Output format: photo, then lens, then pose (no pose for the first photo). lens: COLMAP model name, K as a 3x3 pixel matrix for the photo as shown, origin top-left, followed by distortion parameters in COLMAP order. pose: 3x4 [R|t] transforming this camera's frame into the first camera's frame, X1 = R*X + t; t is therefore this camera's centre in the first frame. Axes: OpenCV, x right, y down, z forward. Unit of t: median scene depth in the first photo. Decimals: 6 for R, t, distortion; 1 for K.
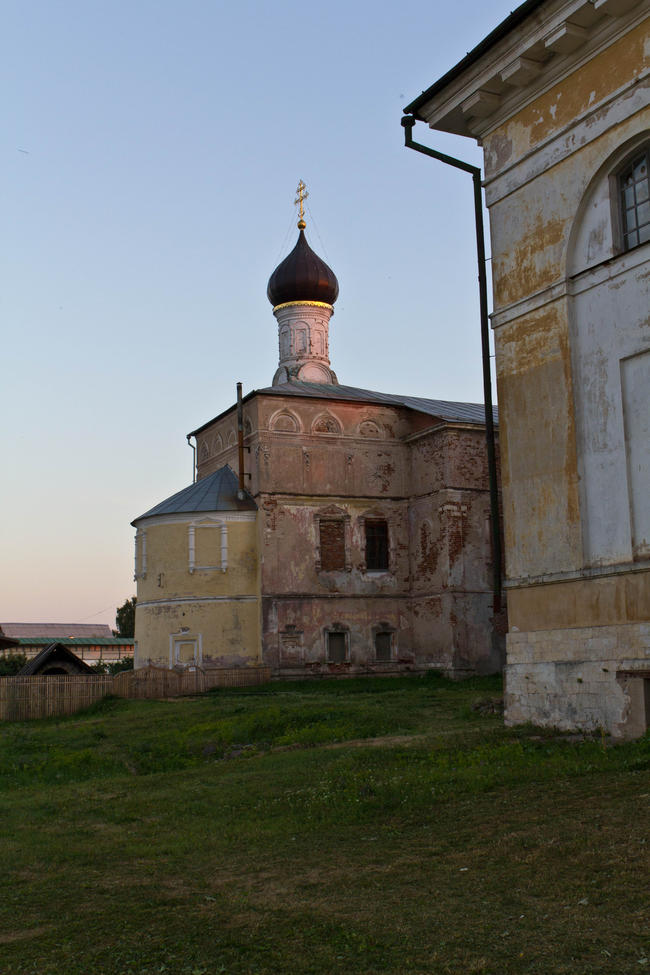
lens RADIAL K [[1178.3, 0, 325.5], [0, 1178.3, 488.4], [0, 0, 1]] dist [-0.006669, 0.000000]
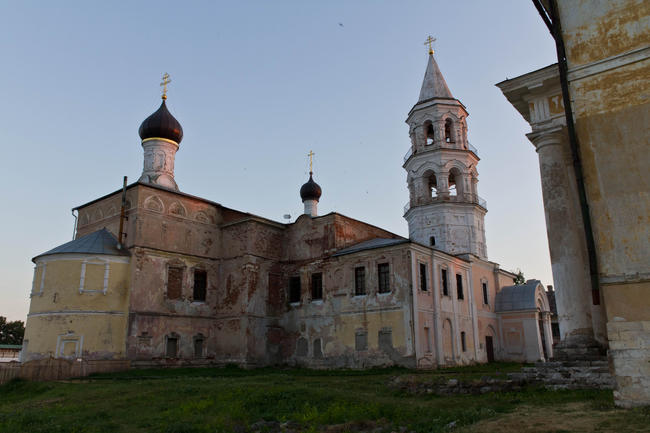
lens RADIAL K [[533.5, 0, 324.1], [0, 533.5, 214.7], [0, 0, 1]] dist [-0.006703, 0.012640]
pose [[0.898513, 0.132493, 0.418472, -0.130438], [-0.078483, 0.986487, -0.143820, 0.045247], [-0.431873, 0.096381, 0.896770, 0.250212]]
